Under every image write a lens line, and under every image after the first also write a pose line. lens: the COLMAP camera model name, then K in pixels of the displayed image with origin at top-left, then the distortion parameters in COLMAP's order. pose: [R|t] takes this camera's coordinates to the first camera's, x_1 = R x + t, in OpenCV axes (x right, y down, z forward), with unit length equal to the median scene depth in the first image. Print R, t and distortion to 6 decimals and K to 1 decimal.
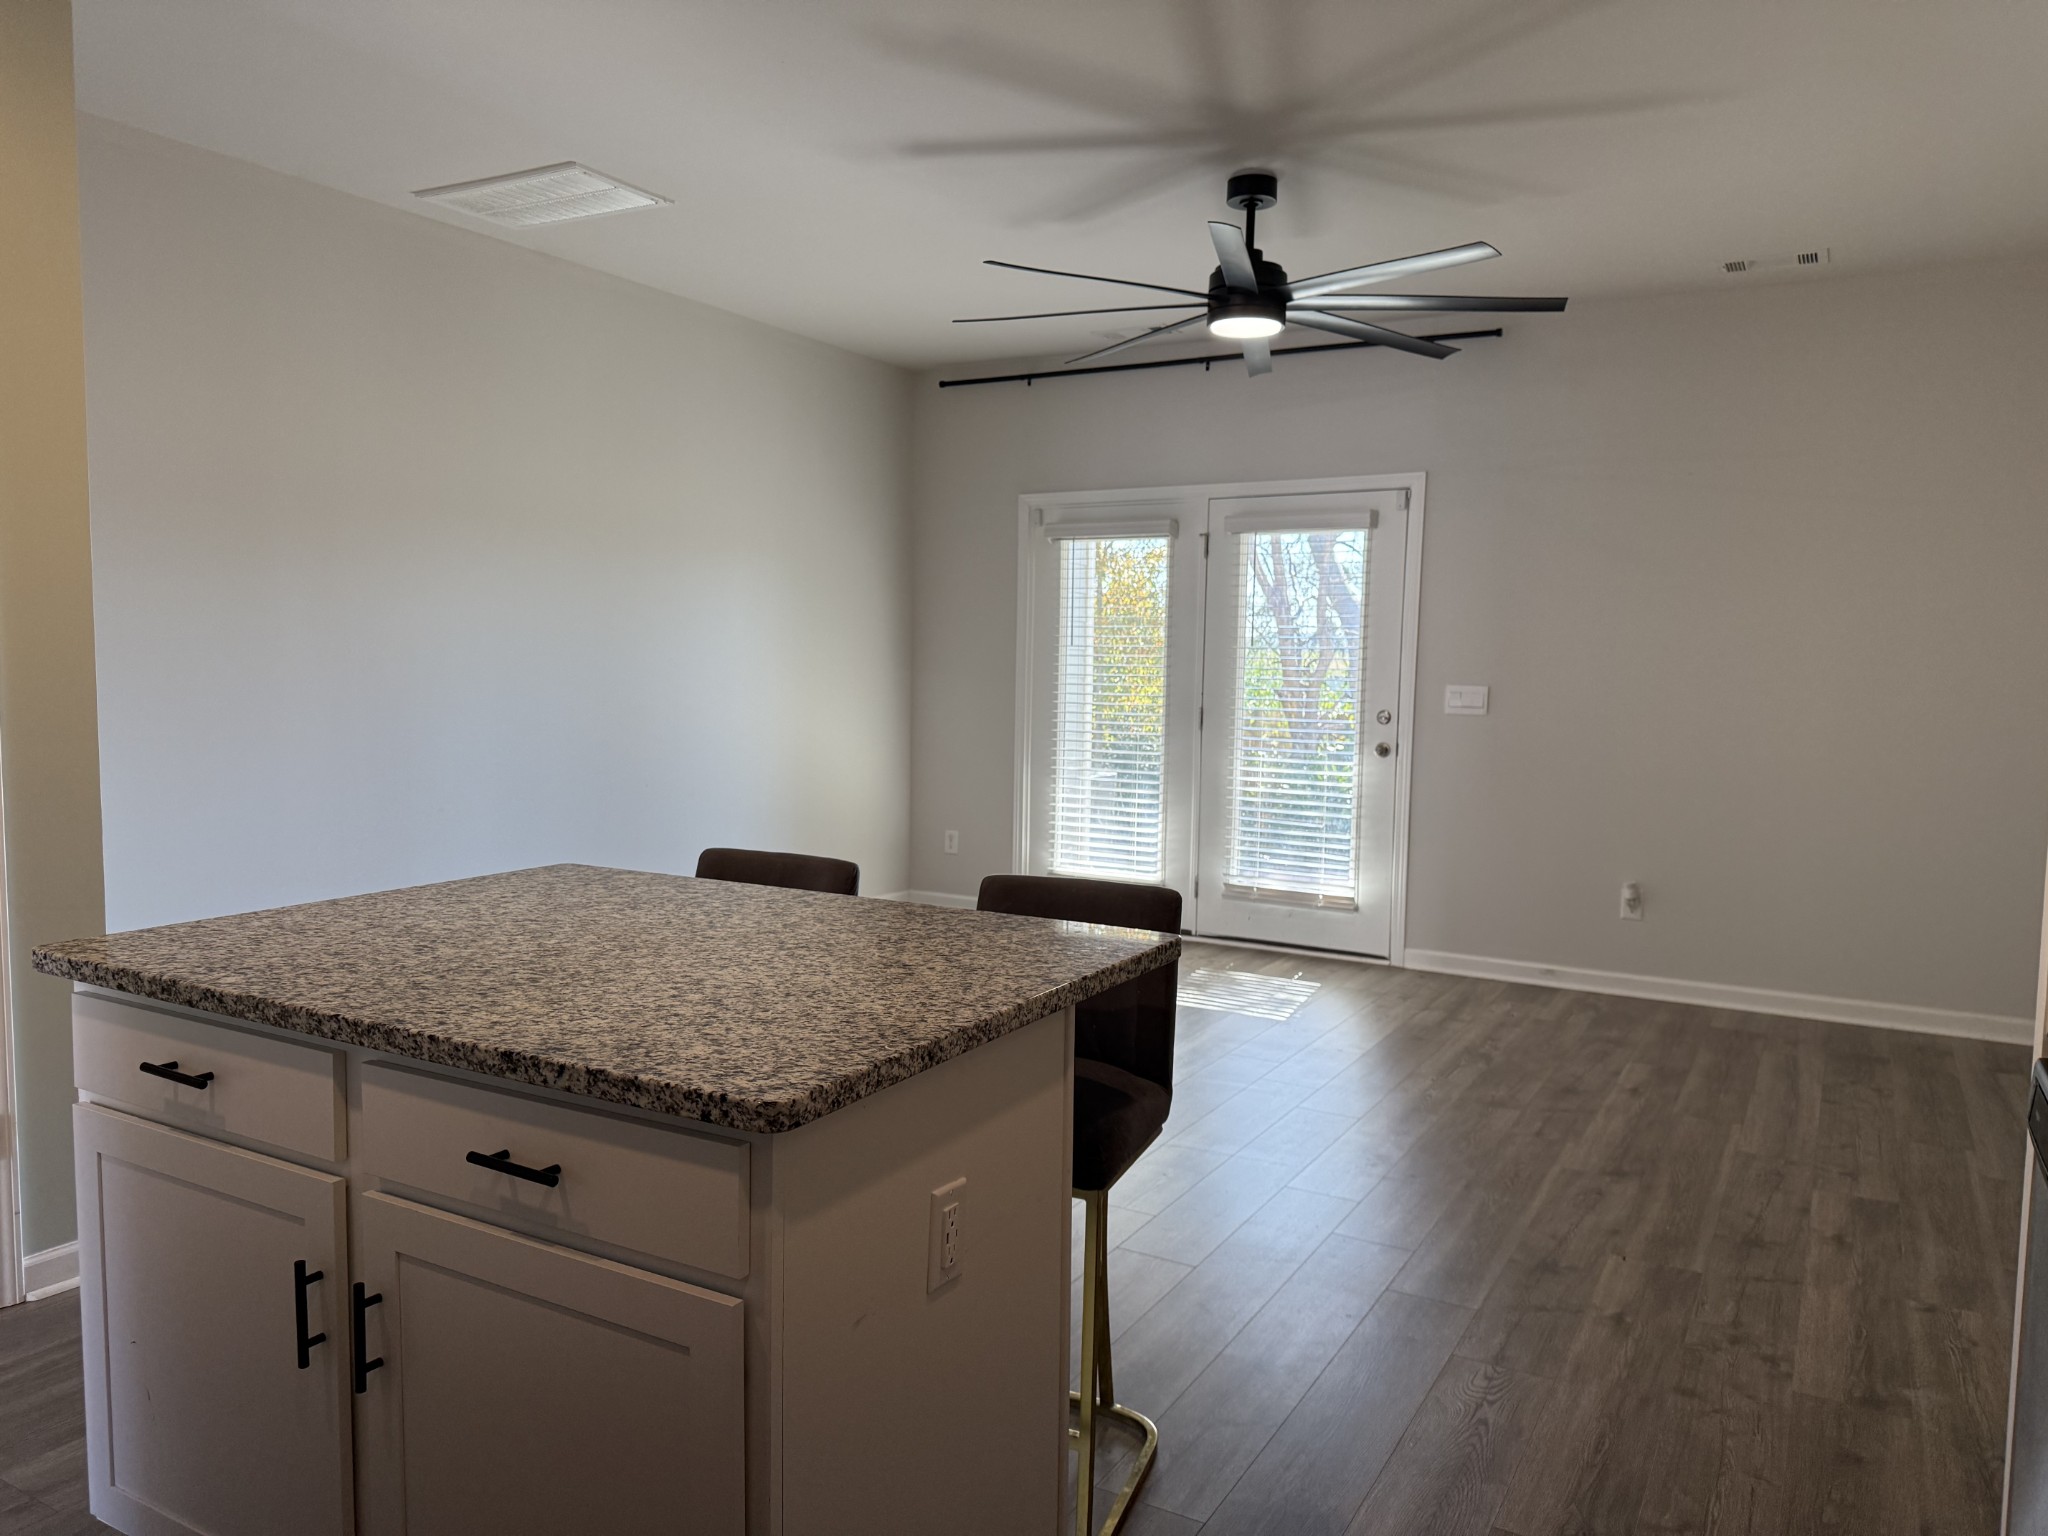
lens RADIAL K [[1453.1, 0, 1024.0], [0, 1453.1, 768.0], [0, 0, 1]] dist [0.017354, 0.002892]
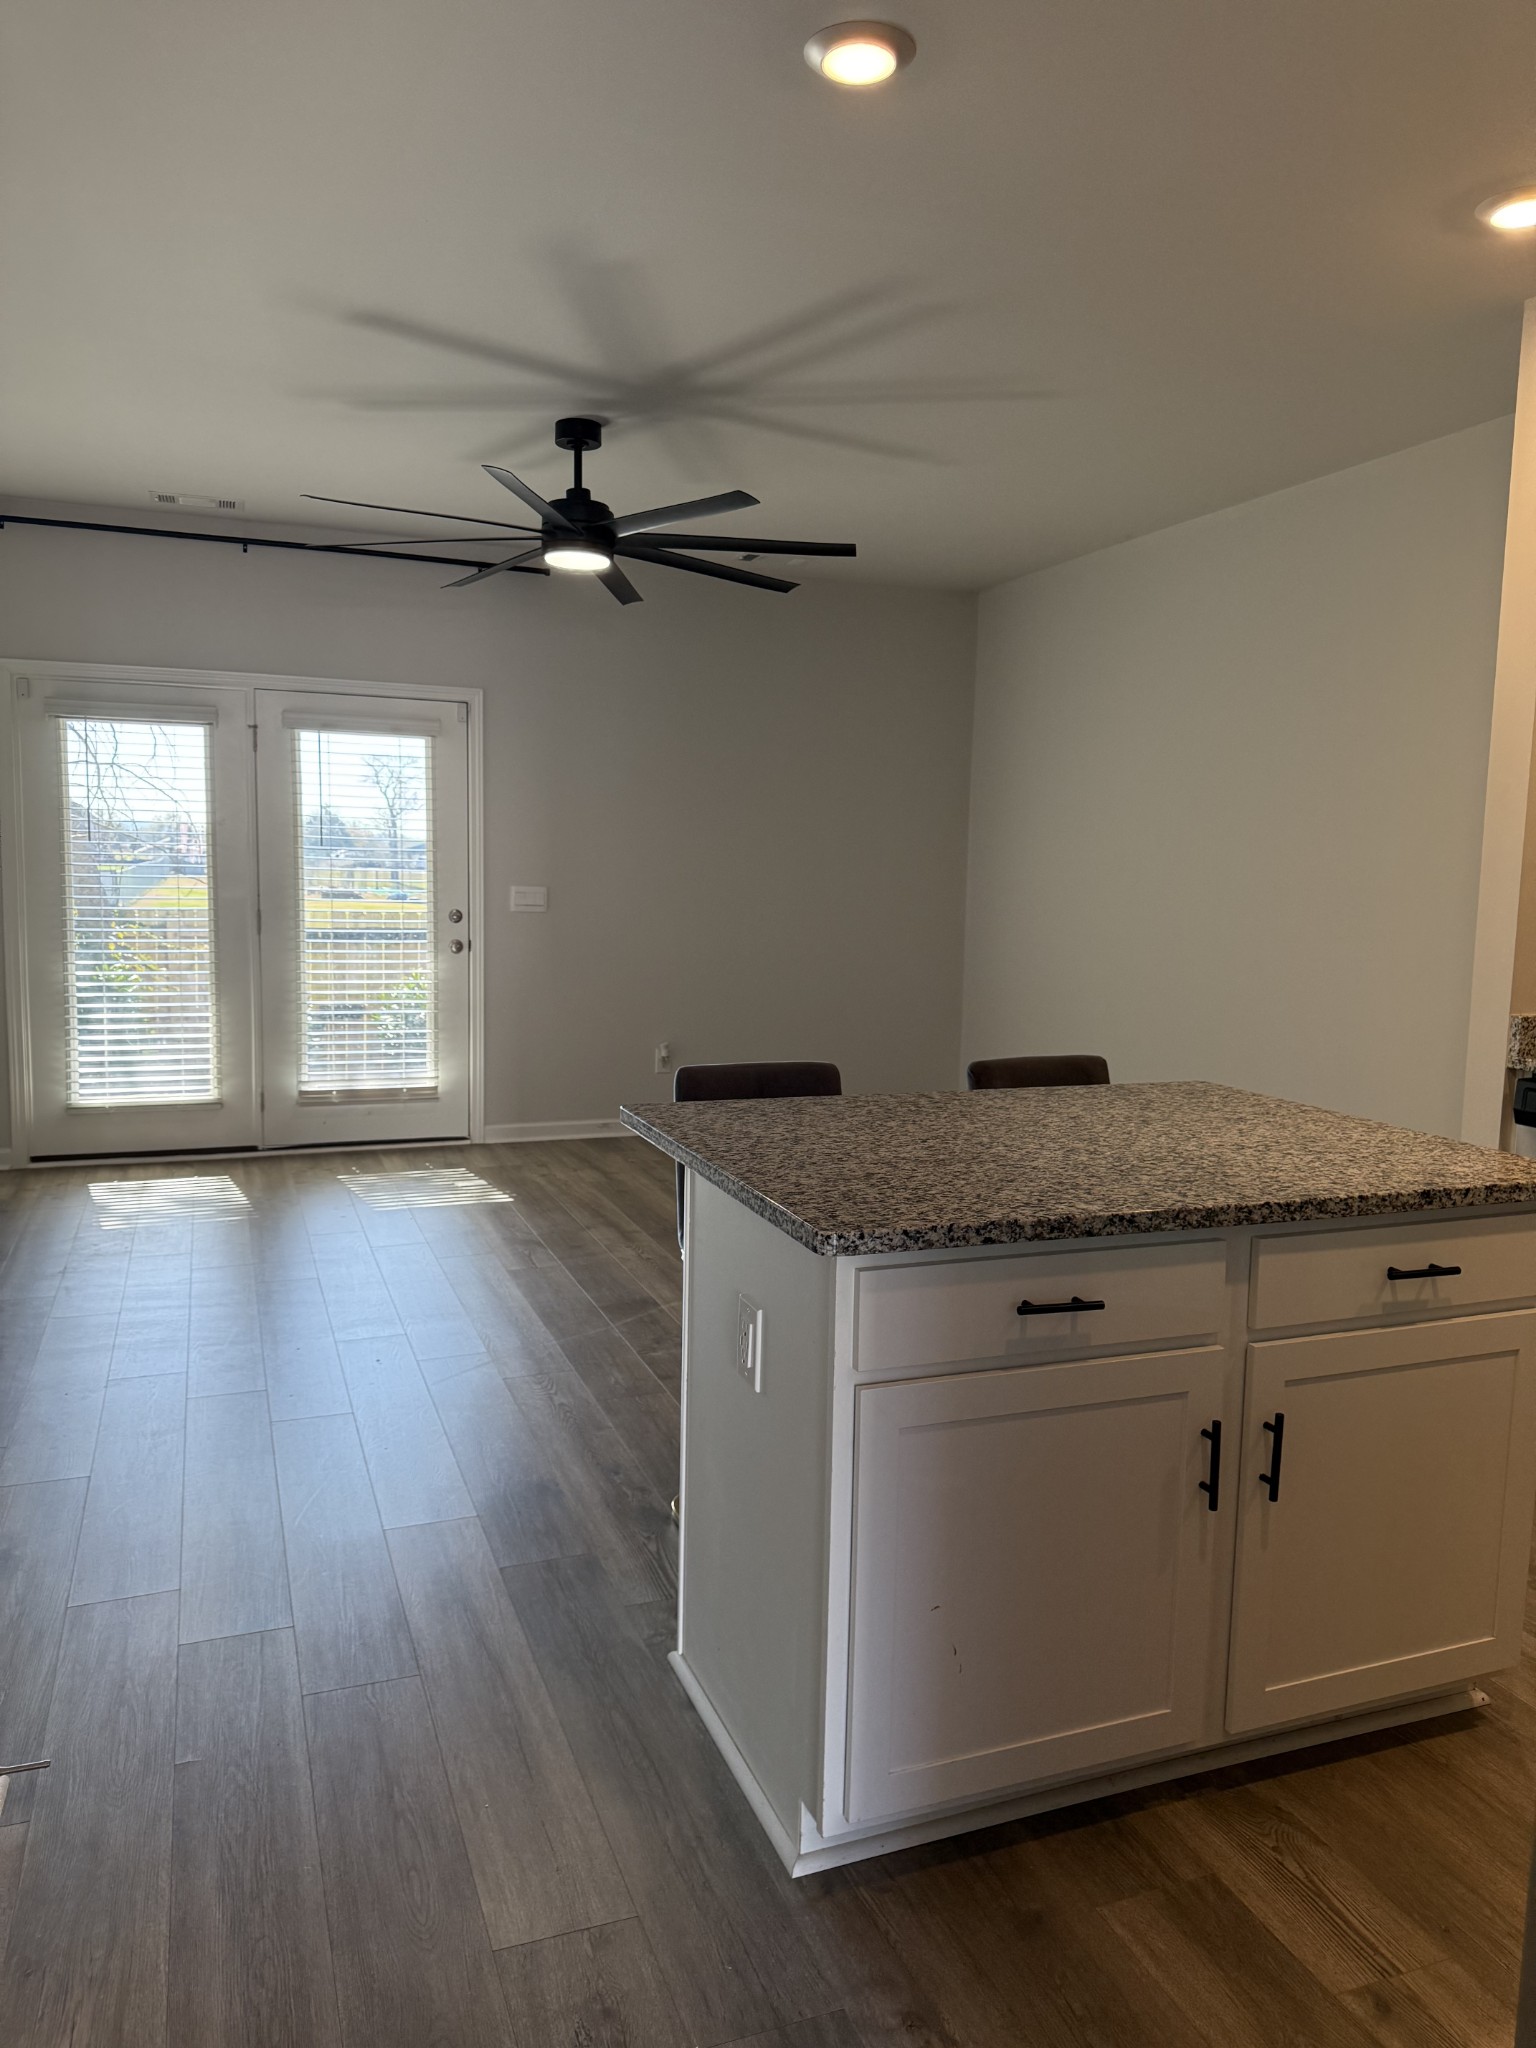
lens RADIAL K [[1441.0, 0, 768.0], [0, 1441.0, 1024.0], [0, 0, 1]] dist [0.127671, -0.223292]
pose [[0.630015, -0.090168, 0.771330, -0.472615], [0.049700, 0.995882, 0.075824, -0.027052], [-0.774991, -0.009435, 0.631902, 0.154529]]
